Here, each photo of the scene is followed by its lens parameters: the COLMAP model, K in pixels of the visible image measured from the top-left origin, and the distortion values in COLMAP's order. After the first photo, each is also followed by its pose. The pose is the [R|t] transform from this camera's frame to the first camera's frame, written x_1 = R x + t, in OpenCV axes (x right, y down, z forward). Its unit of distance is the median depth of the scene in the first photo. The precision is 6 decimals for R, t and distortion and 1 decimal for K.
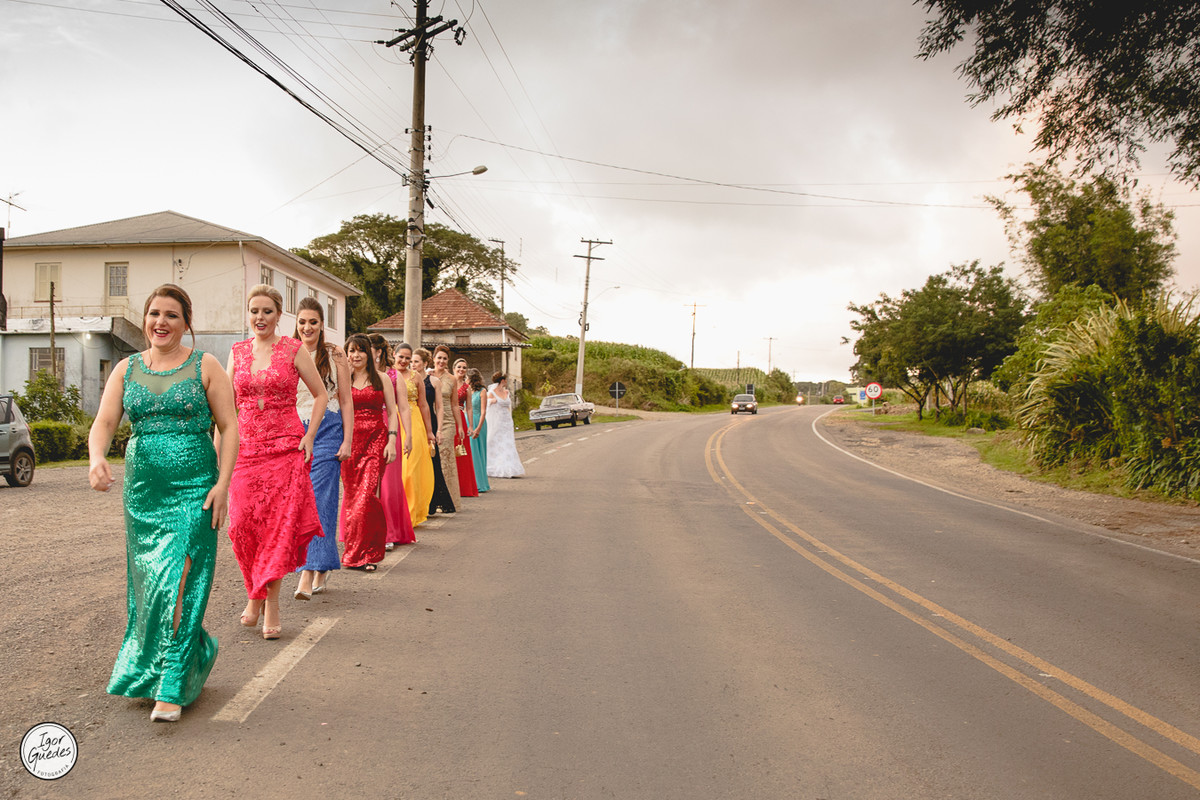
lens RADIAL K [[818.2, 0, 600.5], [0, 818.2, 398.1], [0, 0, 1]] dist [-0.005692, -0.000605]
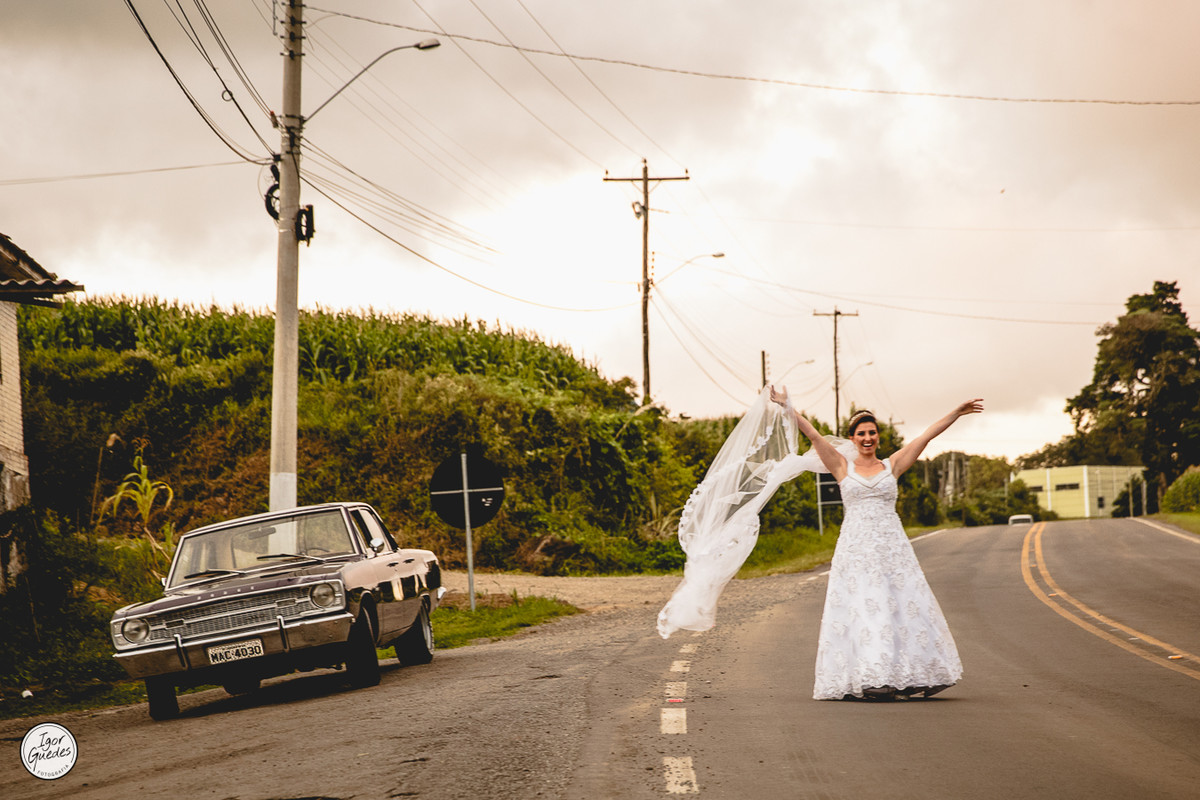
lens RADIAL K [[2468.6, 0, 599.5], [0, 2468.6, 401.1], [0, 0, 1]] dist [-0.084327, 0.000000]
pose [[0.988031, -0.047125, 0.146882, -0.031091], [0.055045, 0.997215, -0.050327, 0.001733], [-0.144101, 0.057810, 0.987873, 0.249234]]
